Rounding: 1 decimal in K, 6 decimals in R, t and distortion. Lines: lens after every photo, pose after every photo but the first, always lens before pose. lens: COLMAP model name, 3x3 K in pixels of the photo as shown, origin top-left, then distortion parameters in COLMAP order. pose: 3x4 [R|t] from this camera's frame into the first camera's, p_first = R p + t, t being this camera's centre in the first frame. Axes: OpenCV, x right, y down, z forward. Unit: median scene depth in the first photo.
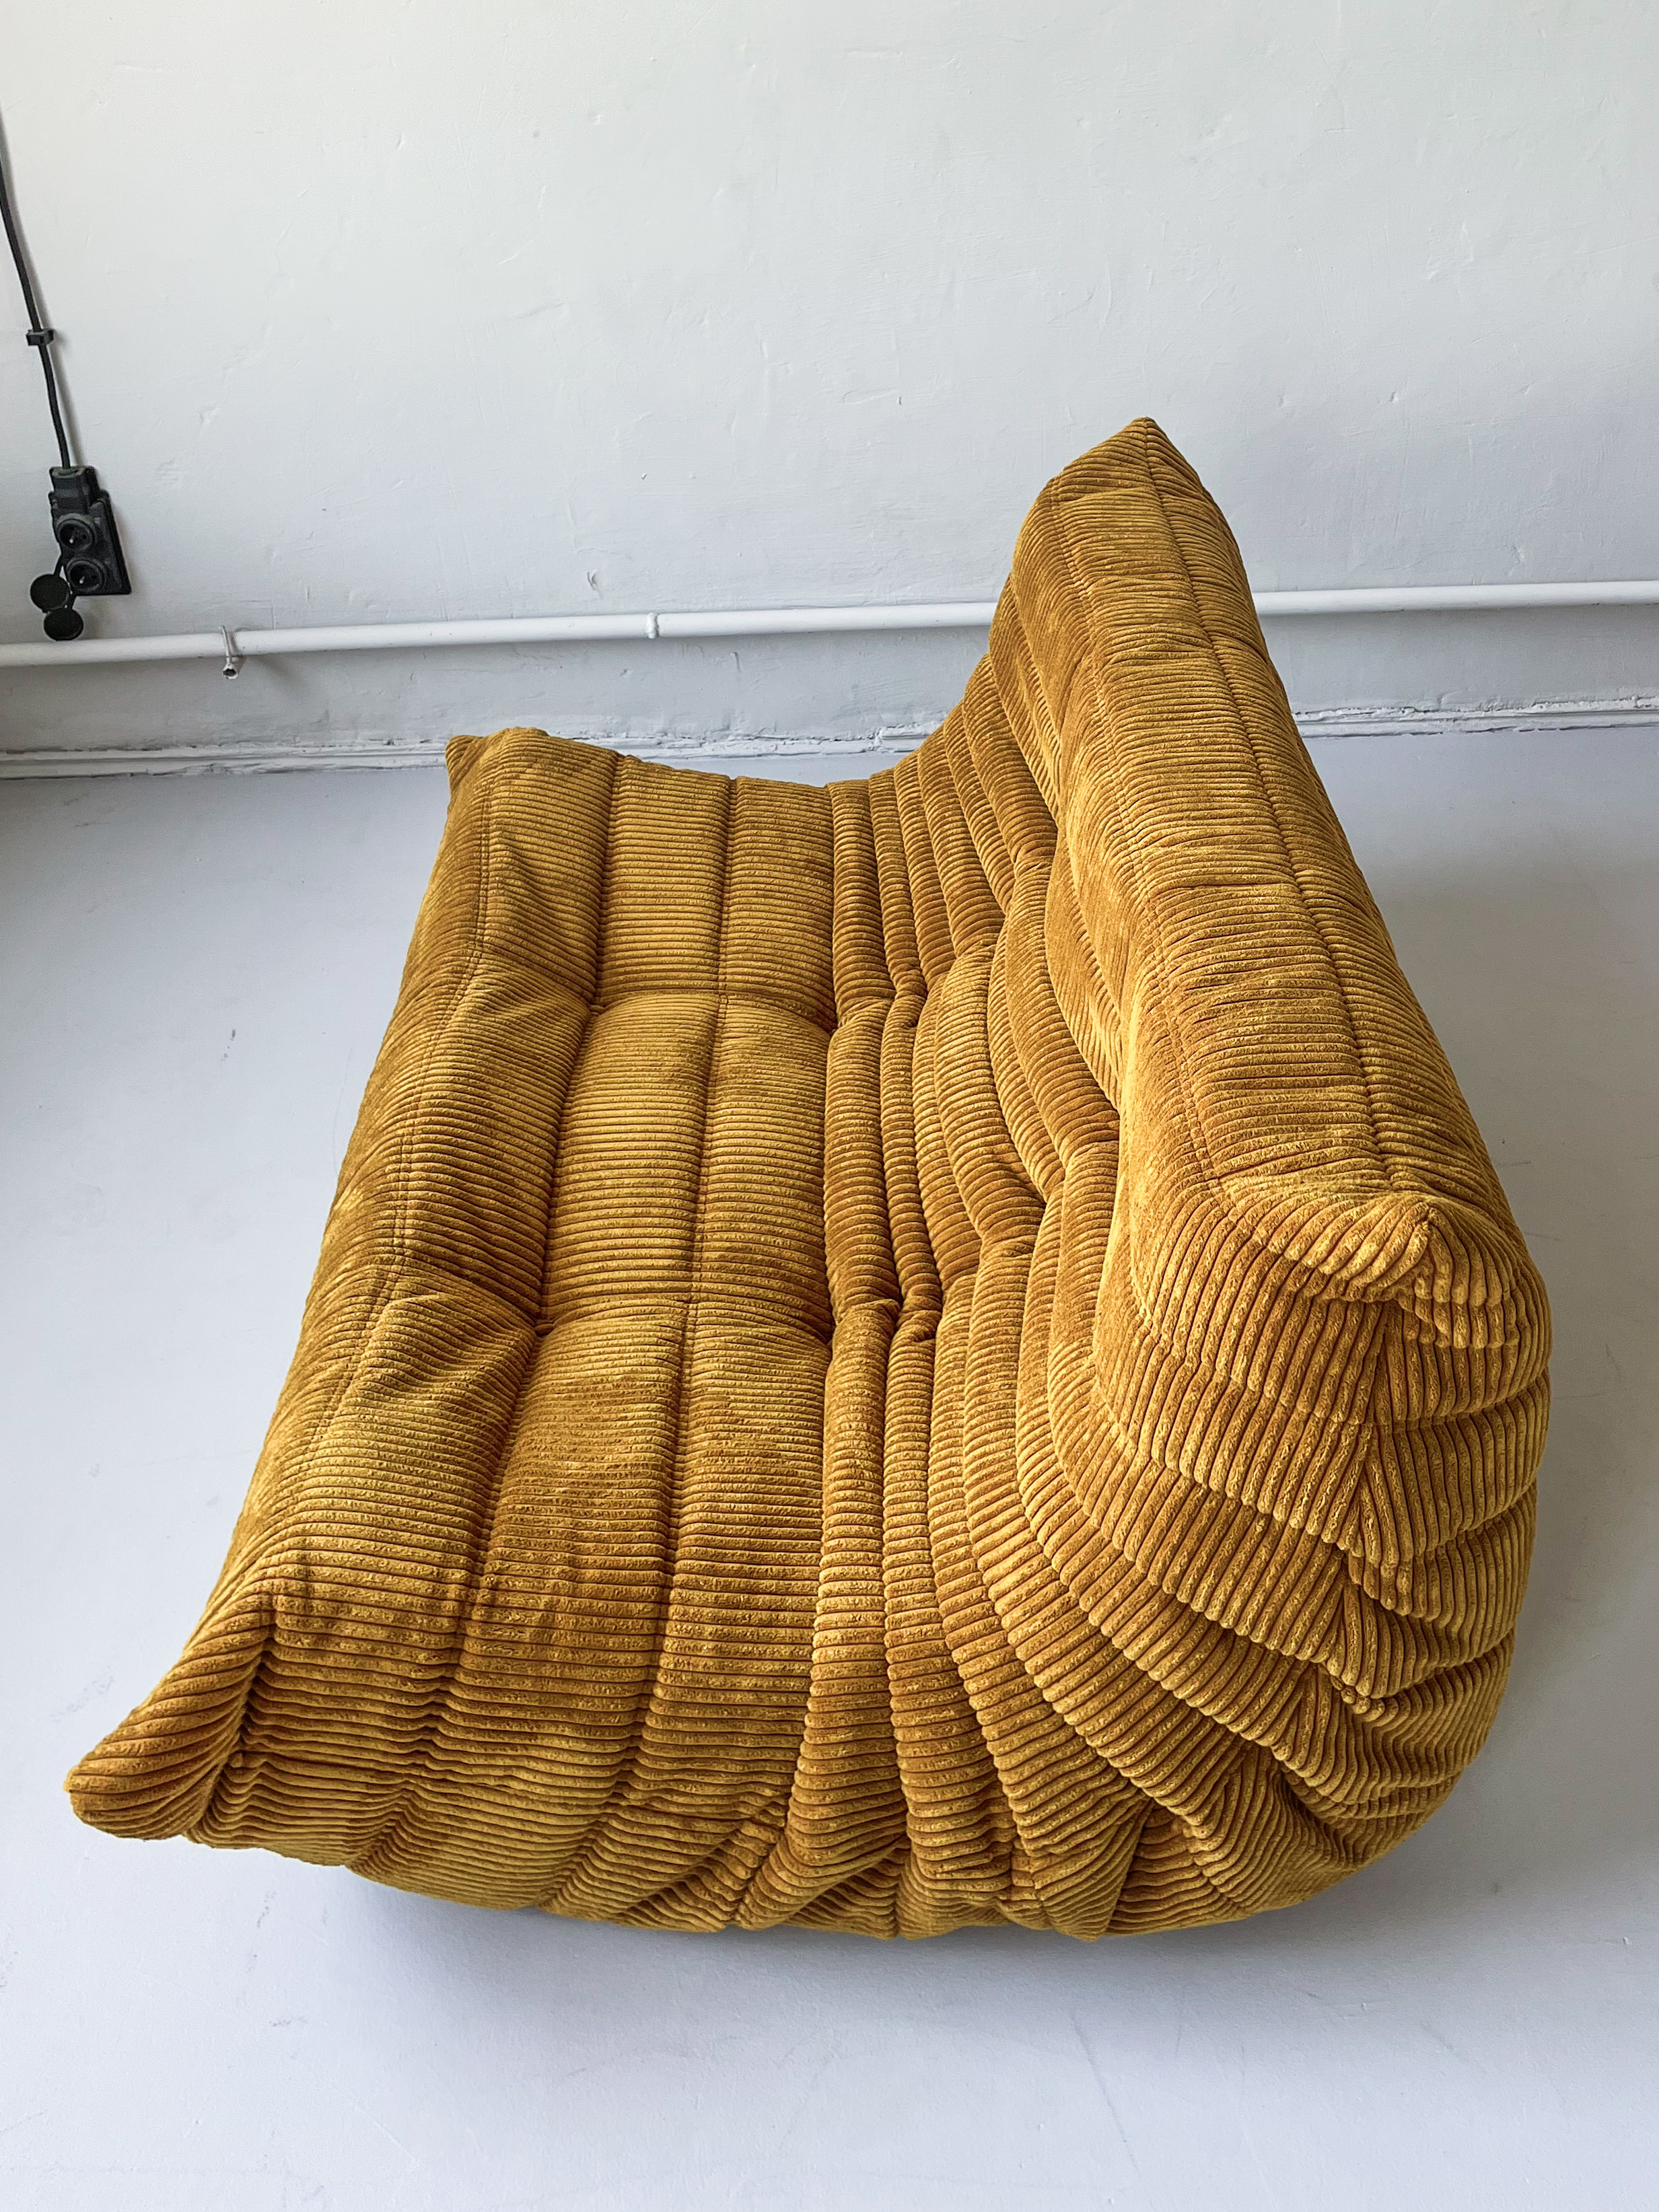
lens RADIAL K [[1949.3, 0, 925.8], [0, 1949.3, 1013.7], [0, 0, 1]] dist [0.030447, -0.011026]
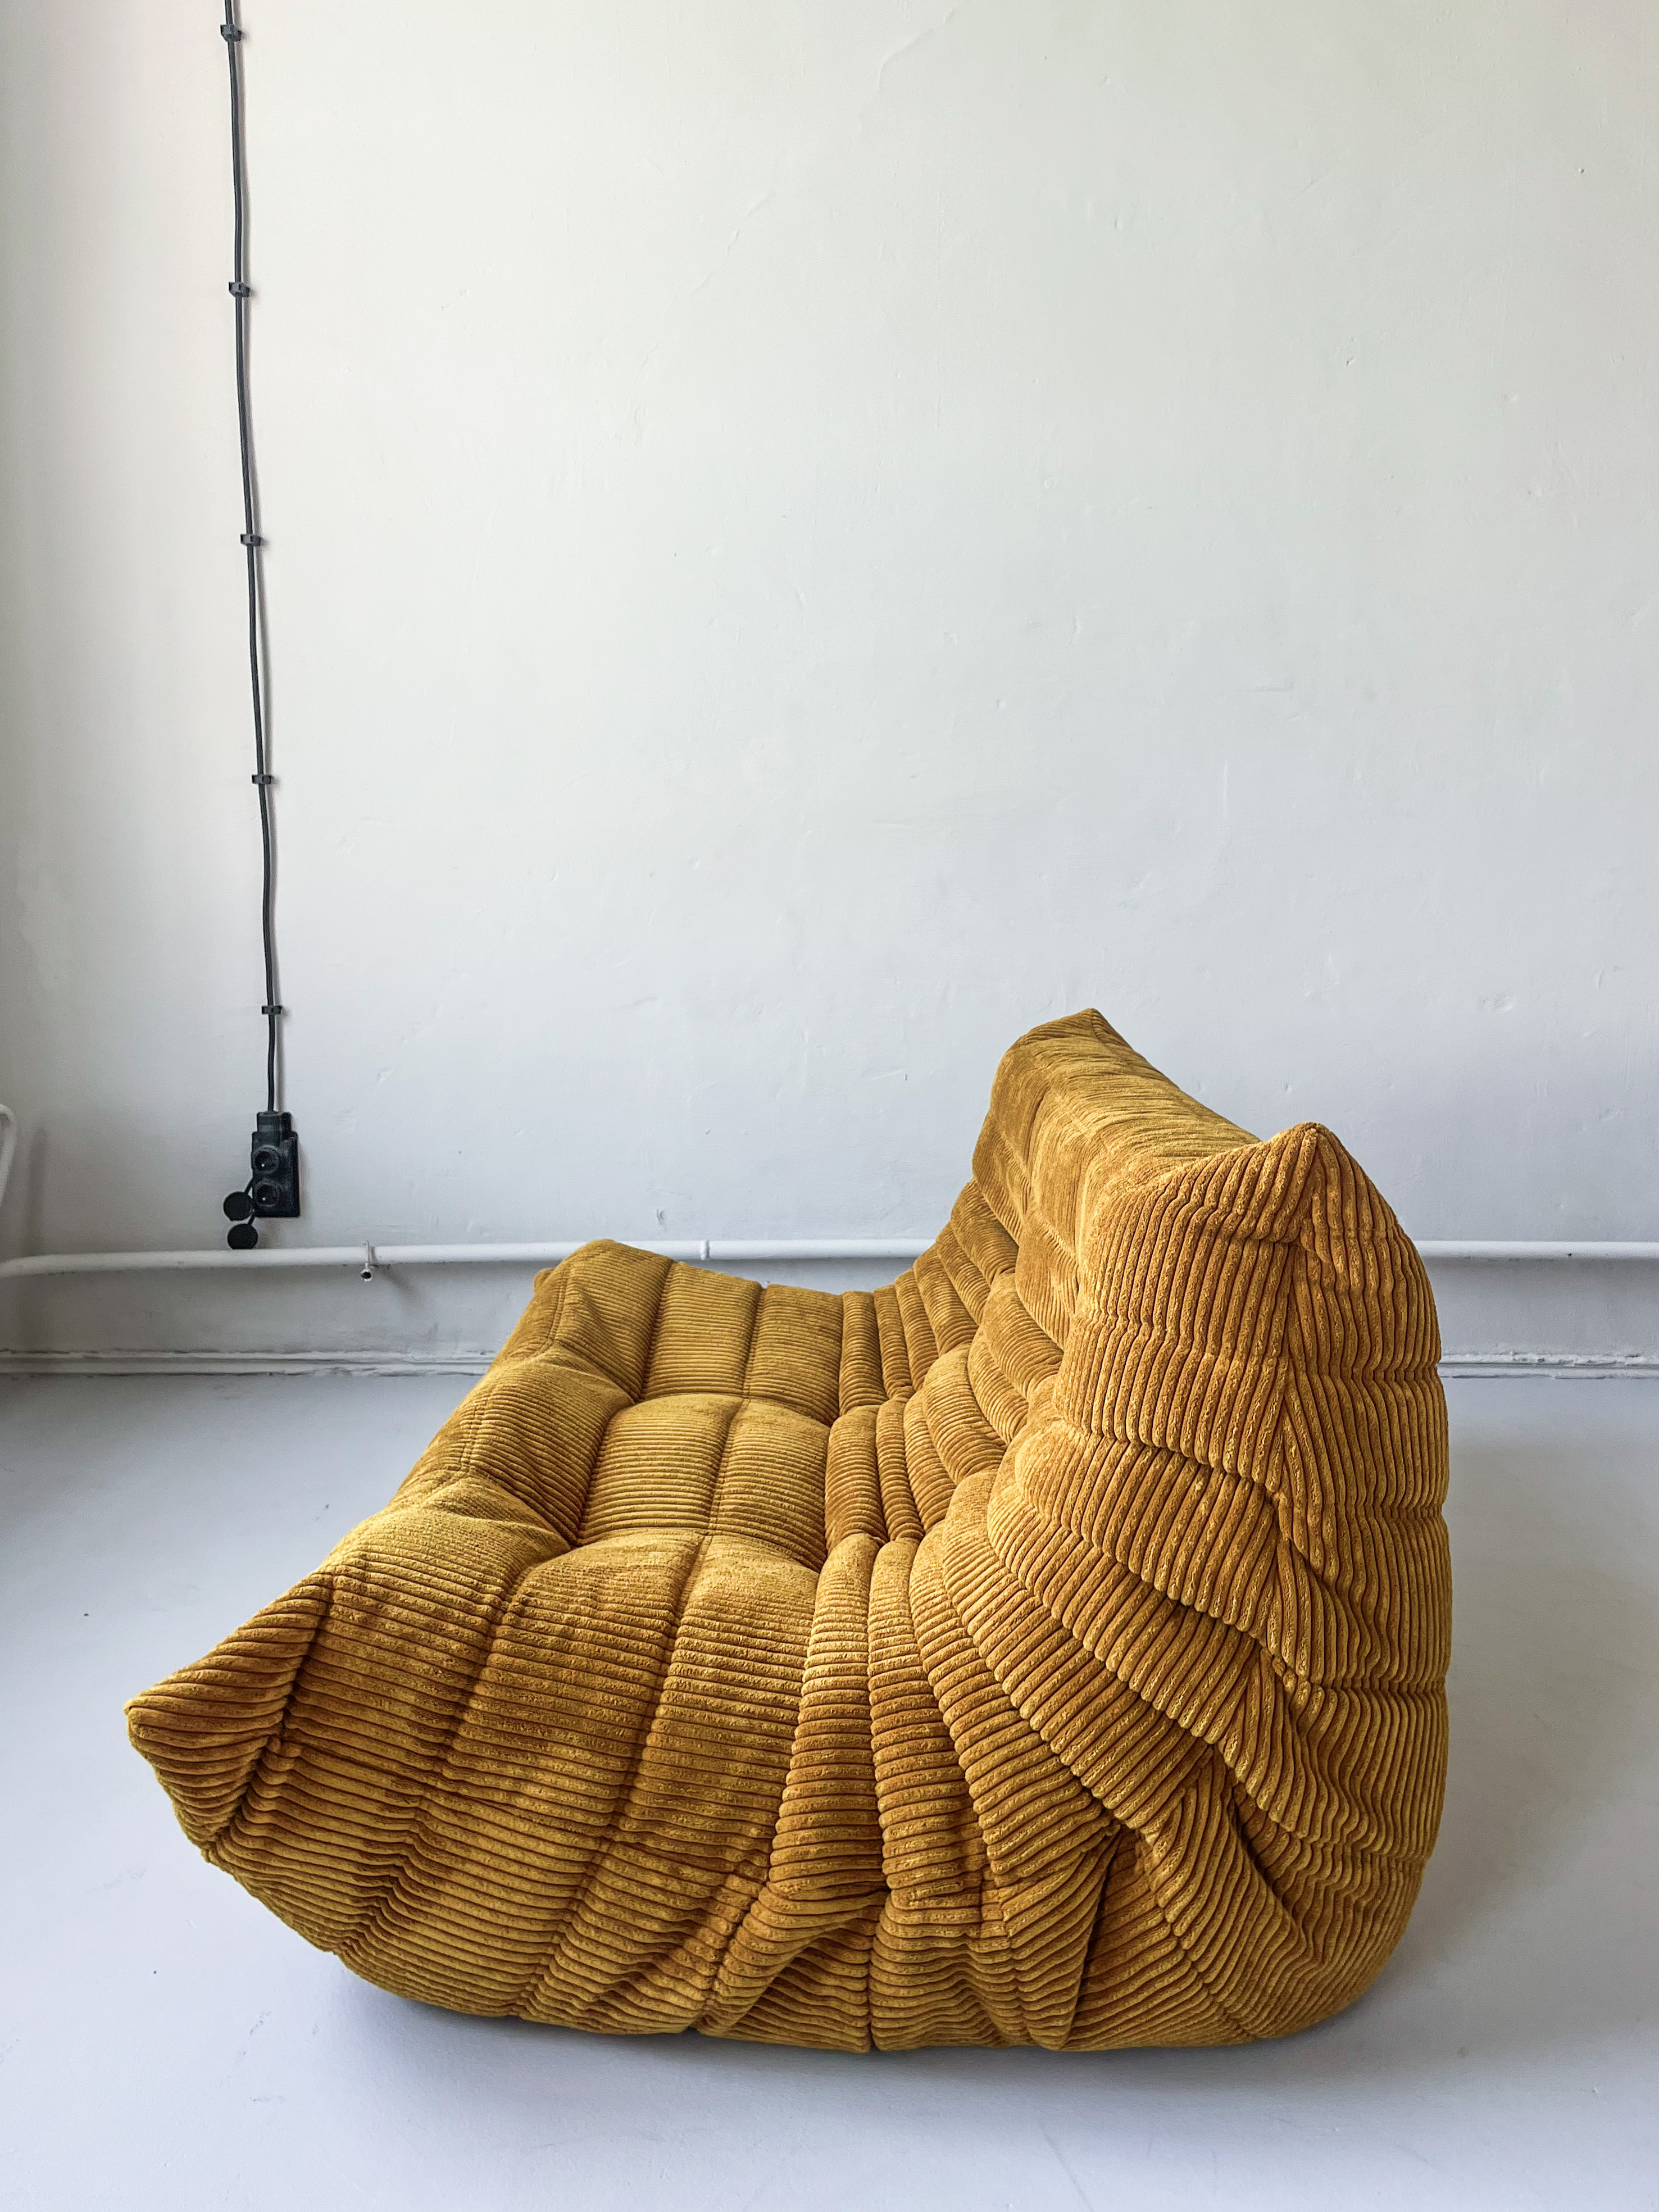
lens RADIAL K [[1602.9, 0, 863.5], [0, 1602.9, 1035.1], [0, 0, 1]] dist [0.043484, -0.028230]
pose [[0.998954, 0.020250, -0.040991, 0.006956], [-0.035024, 0.915226, -0.401415, 0.360886], [0.029388, 0.402431, 0.914978, 0.020209]]
